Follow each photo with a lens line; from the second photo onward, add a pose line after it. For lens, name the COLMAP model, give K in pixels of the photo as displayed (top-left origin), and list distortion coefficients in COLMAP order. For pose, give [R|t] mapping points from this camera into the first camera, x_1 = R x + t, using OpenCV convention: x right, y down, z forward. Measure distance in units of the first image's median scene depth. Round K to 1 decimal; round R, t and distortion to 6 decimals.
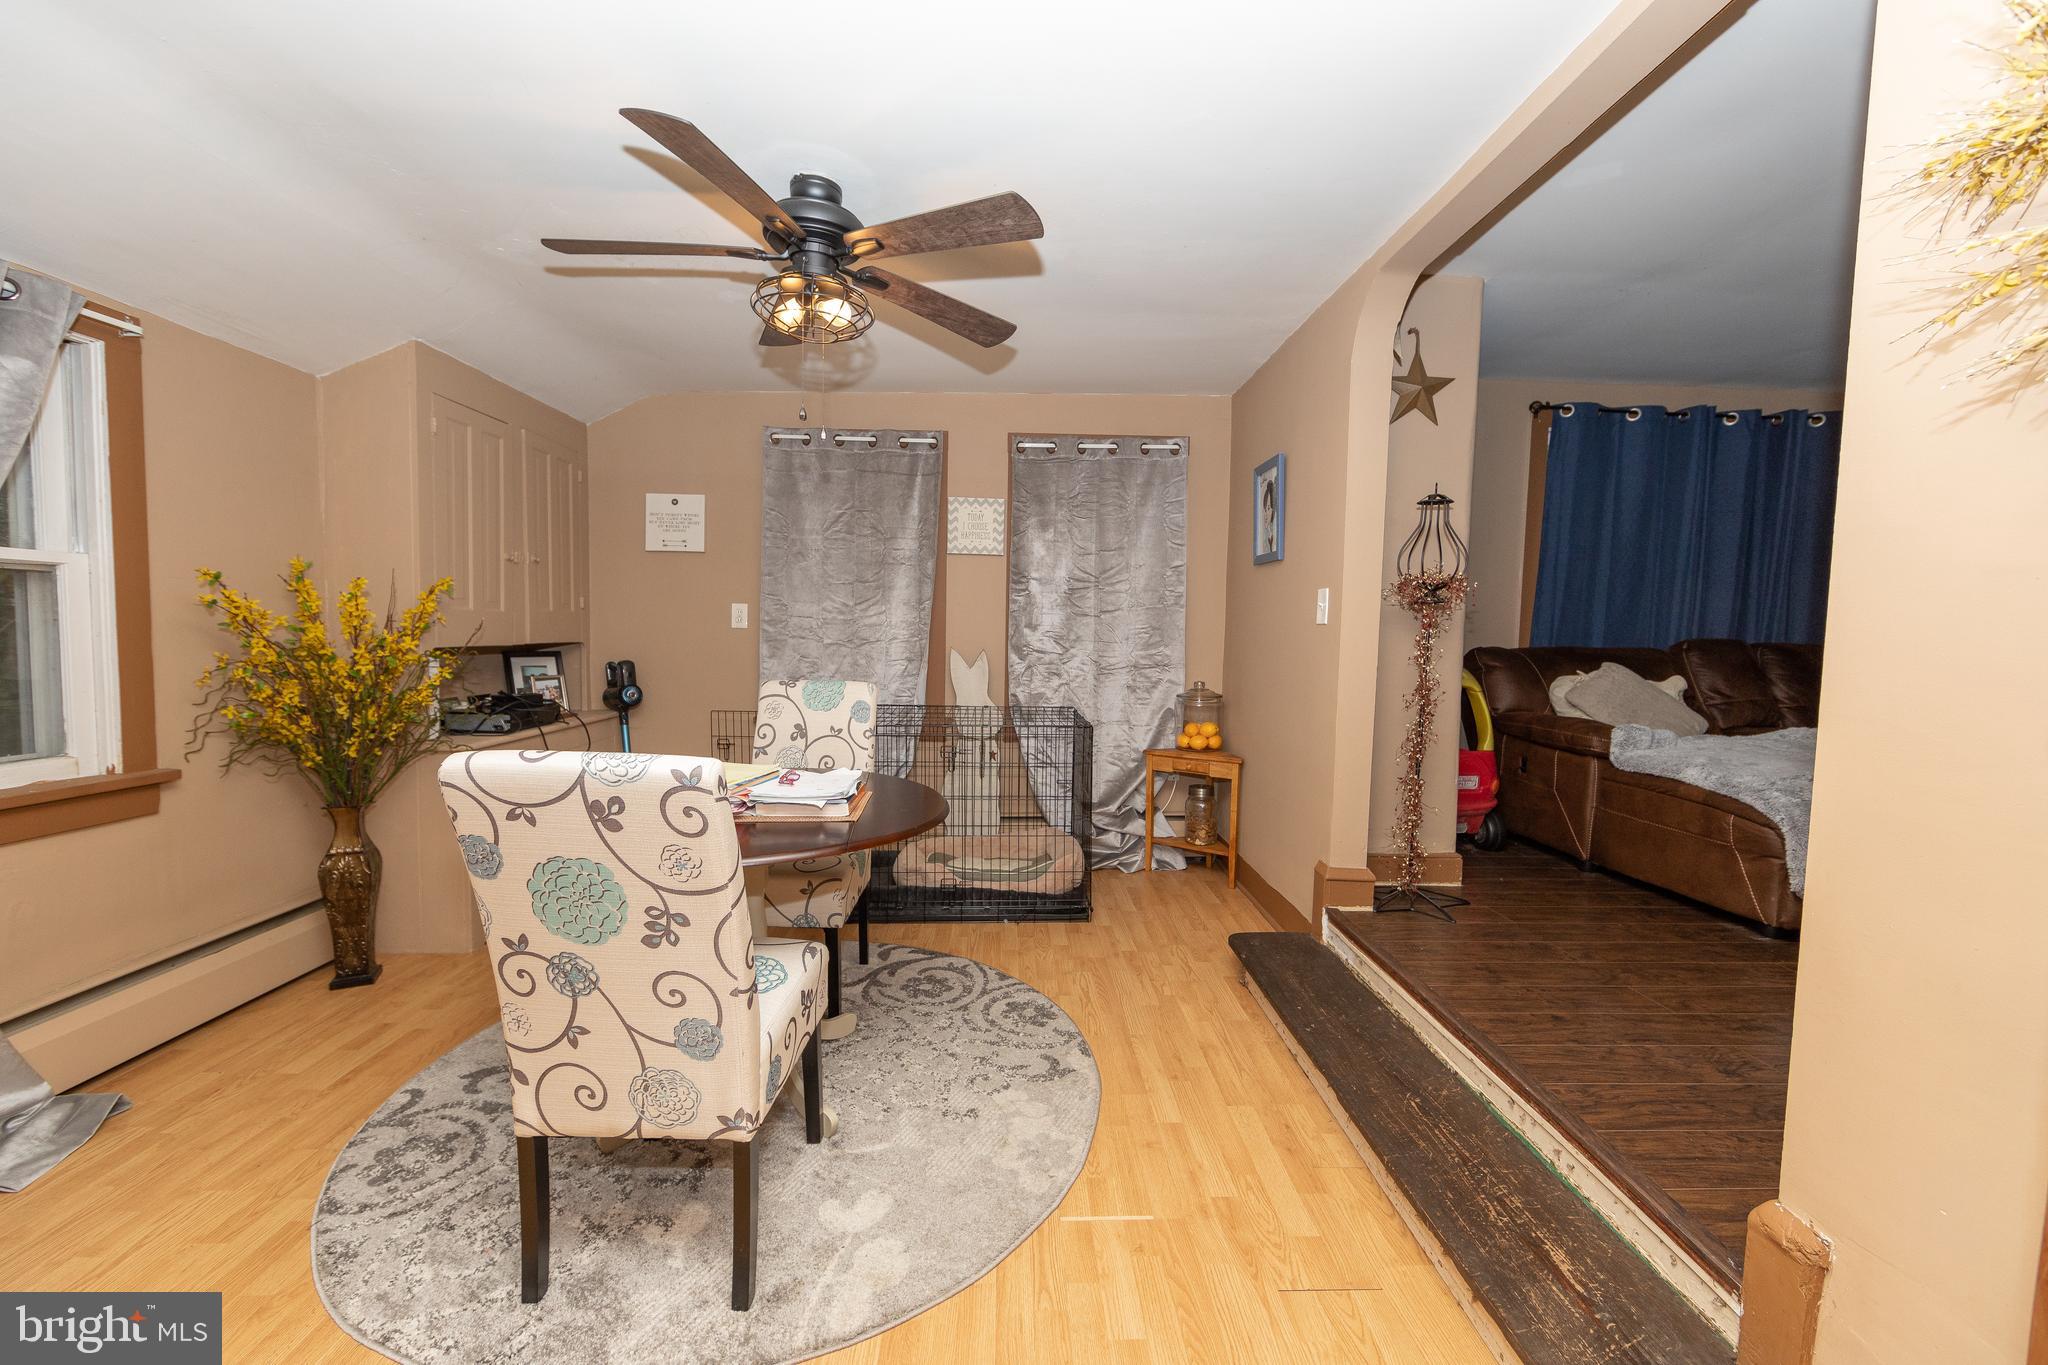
lens RADIAL K [[799.2, 0, 1028.1], [0, 799.2, 679.5], [0, 0, 1]] dist [-0.002310, -0.000019]
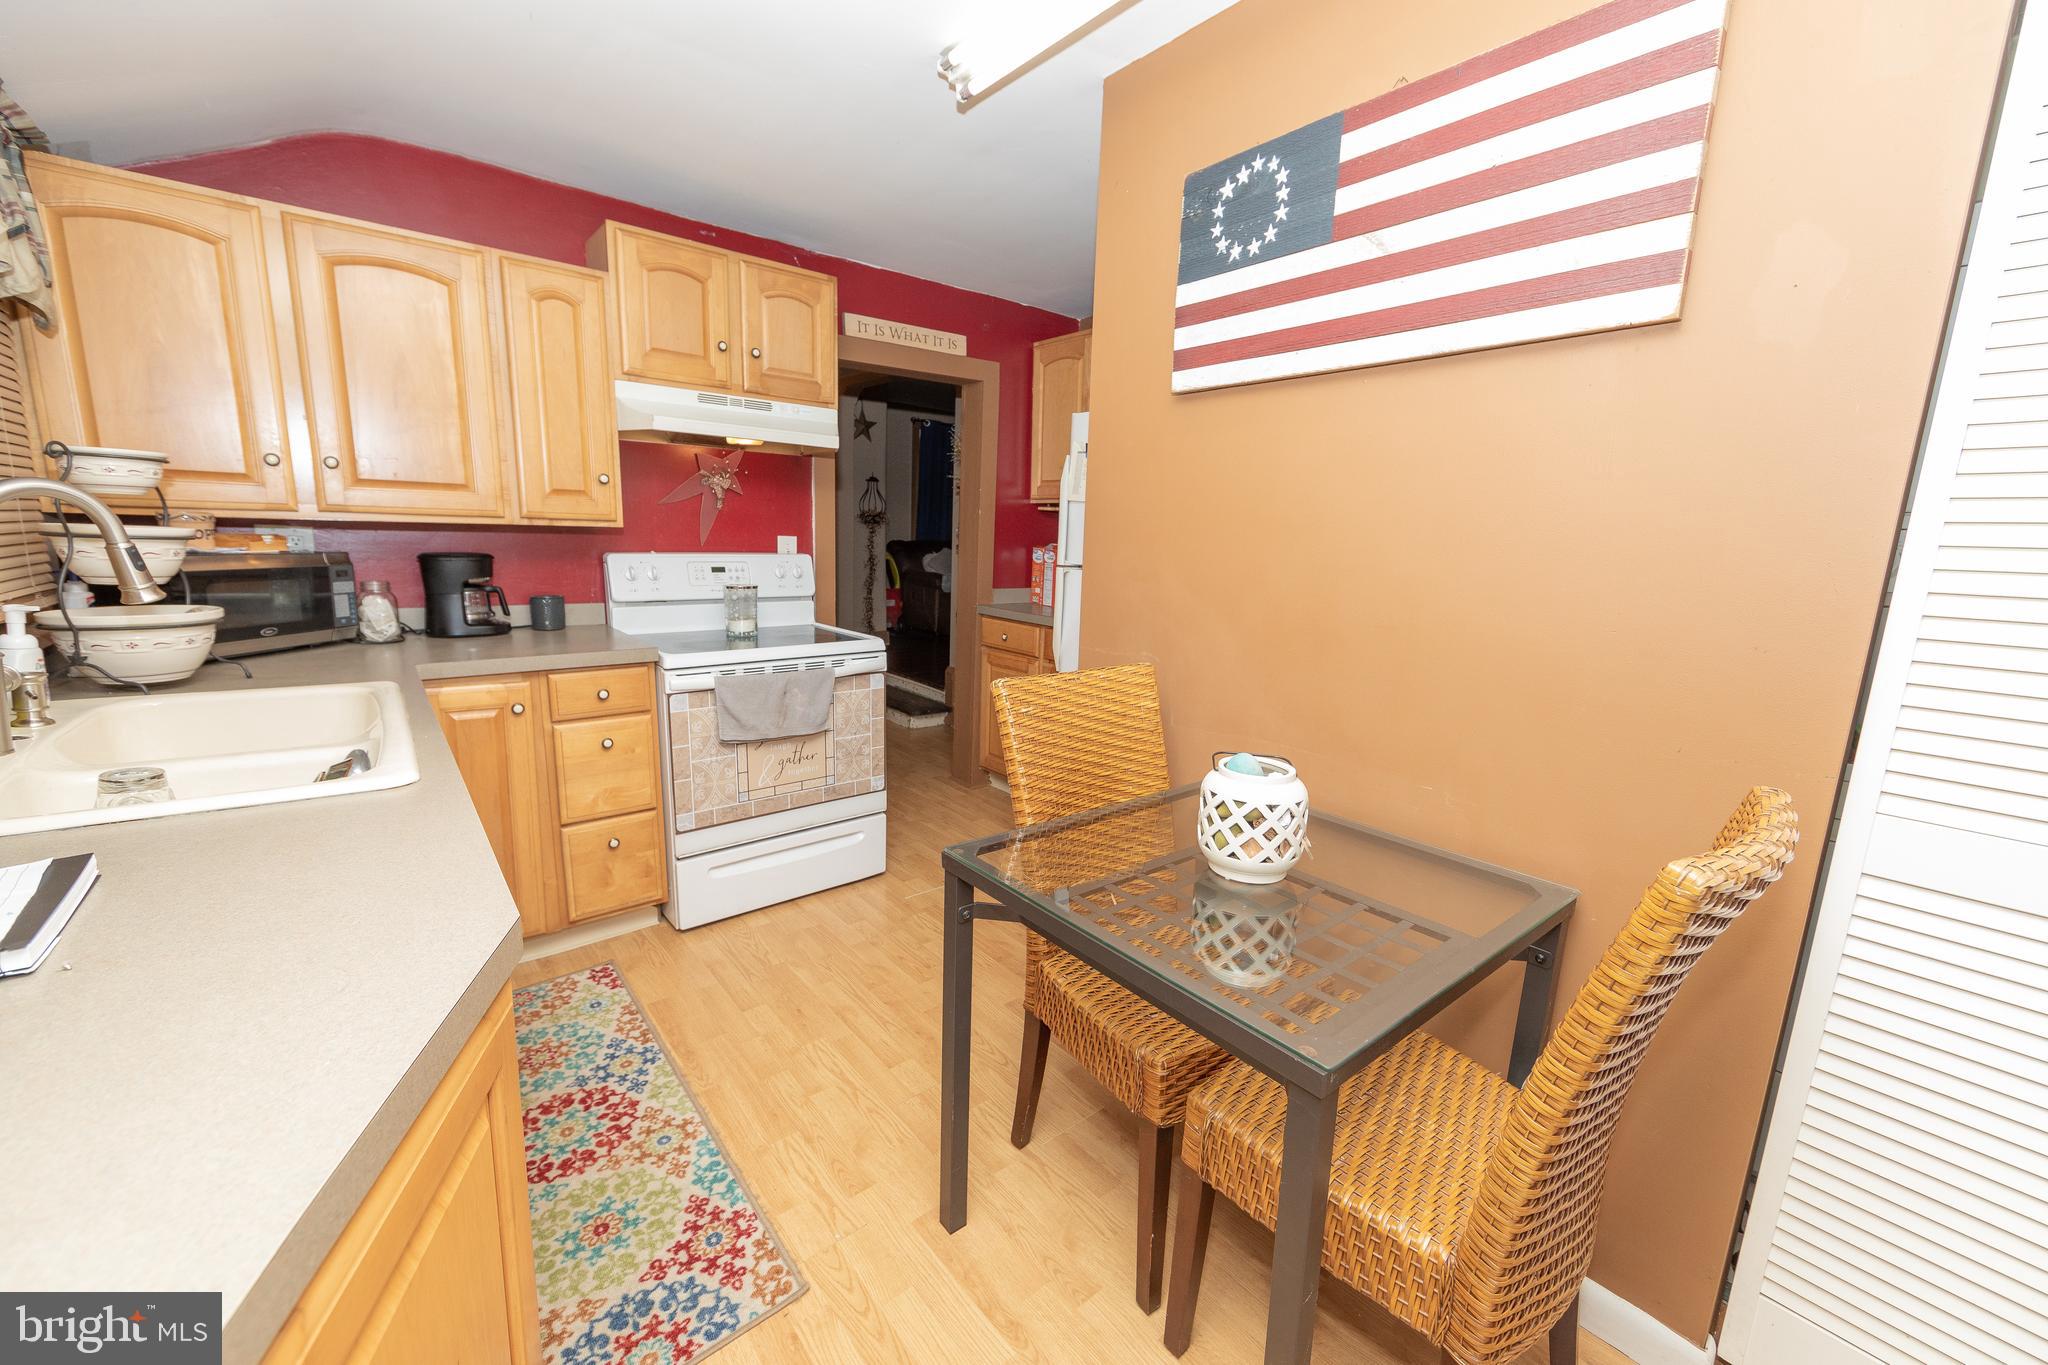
lens RADIAL K [[799.2, 0, 1024.5], [0, 799.2, 682.7], [0, 0, 1]] dist [-0.002310, -0.000019]
pose [[0.790535, -0.101784, 0.603899, -0.495154], [0.014423, 0.988913, 0.147795, 0.025241], [-0.612247, -0.108127, 0.783238, -0.947196]]
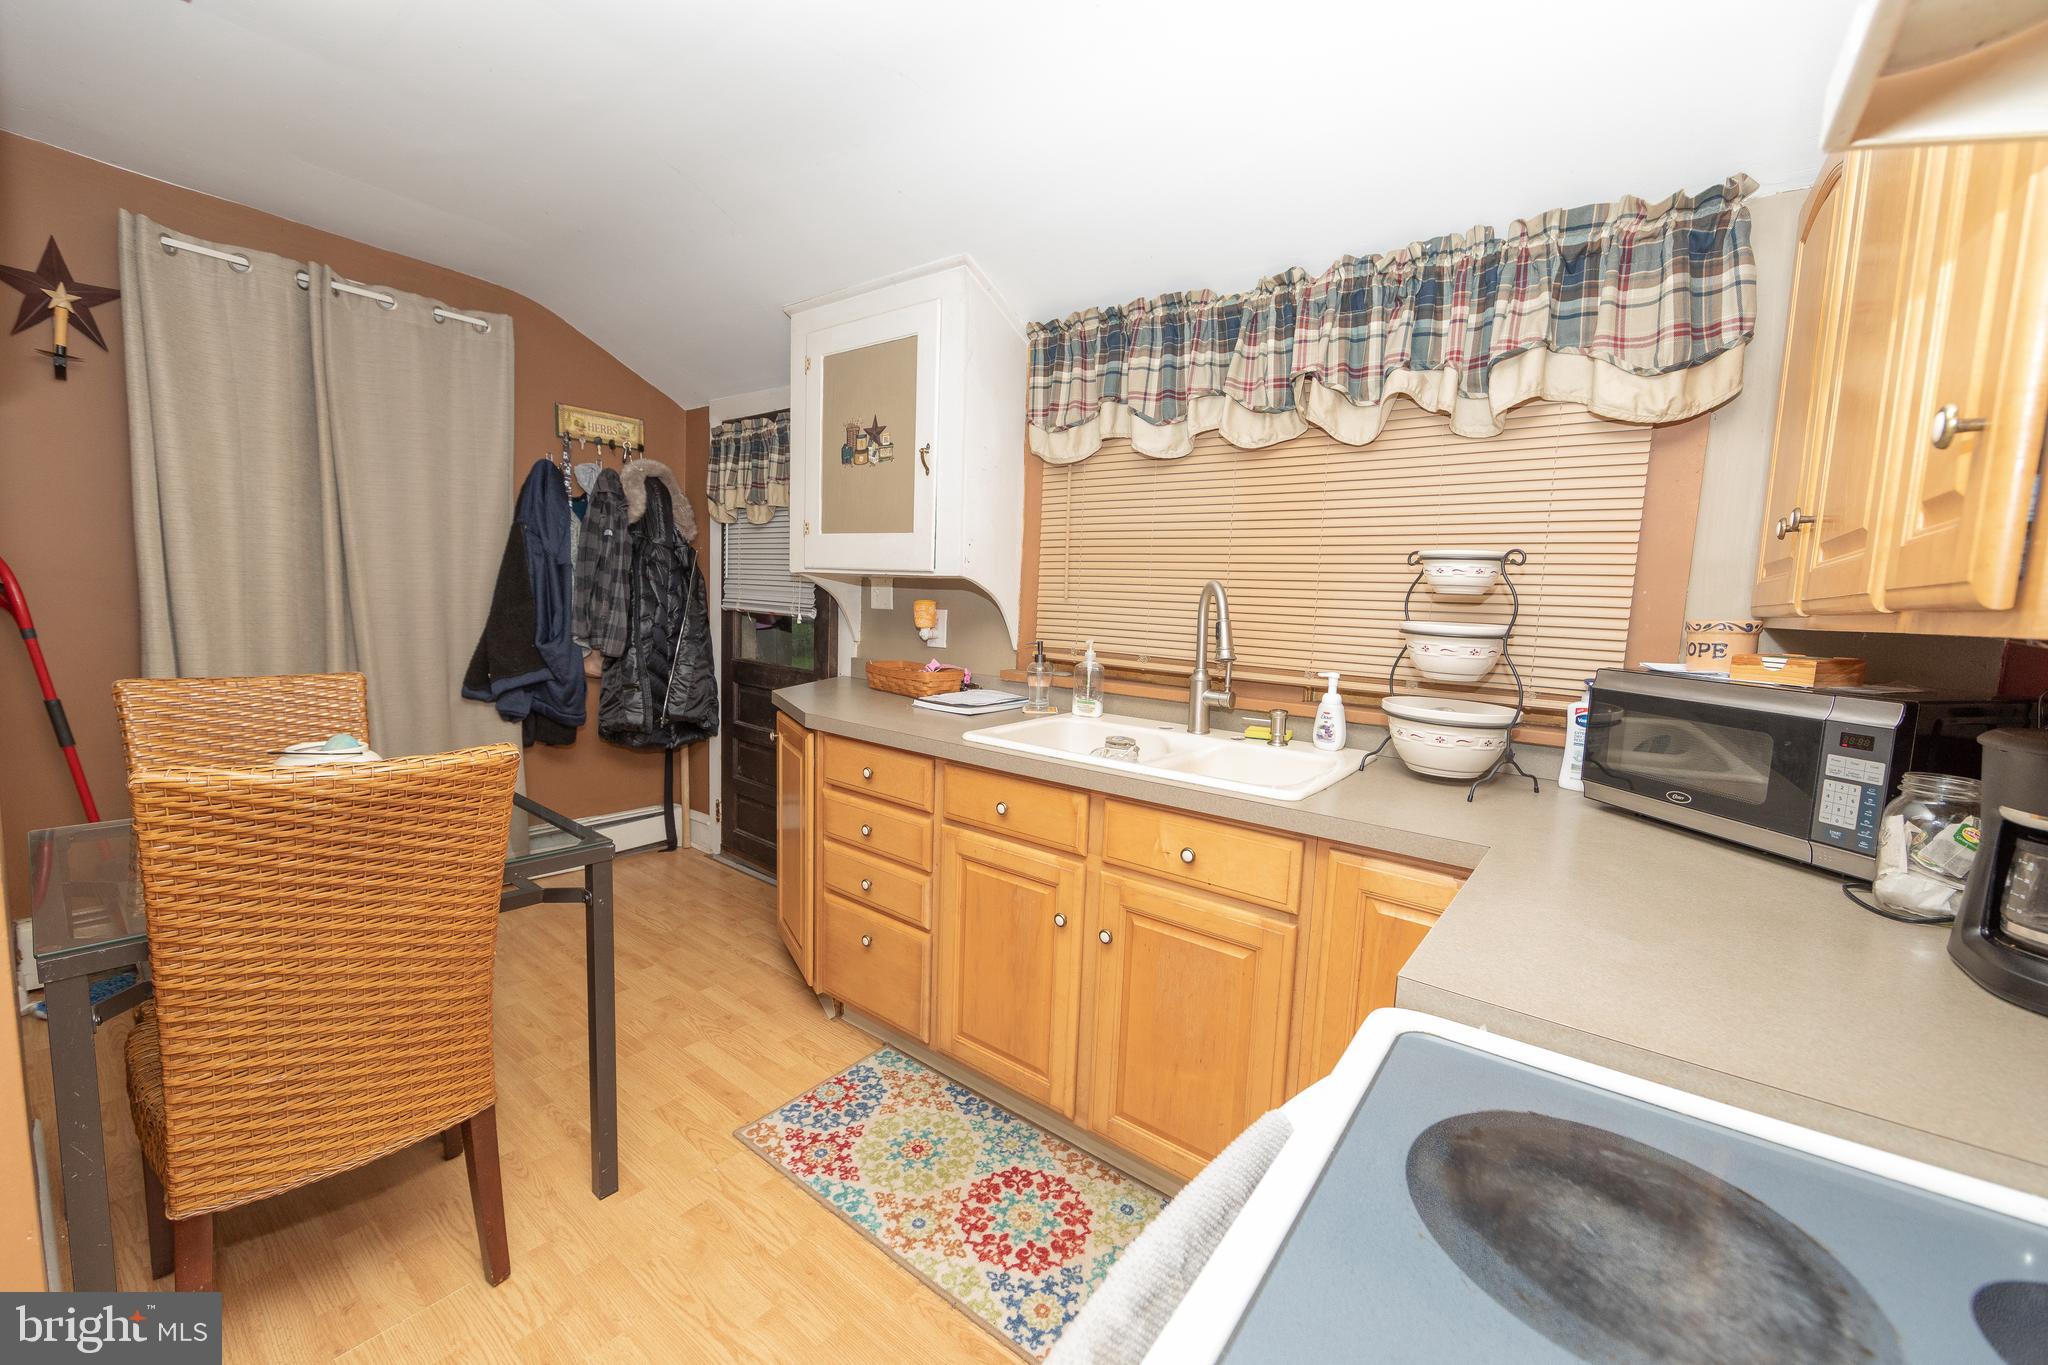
lens RADIAL K [[799.2, 0, 1020.0], [0, 799.2, 681.8], [0, 0, 1]] dist [-0.002310, -0.000019]
pose [[-0.634683, 0.041284, -0.771669, -0.096088], [-0.095541, 0.986719, 0.131370, -0.006468], [0.766844, 0.157105, -0.622309, -0.177691]]
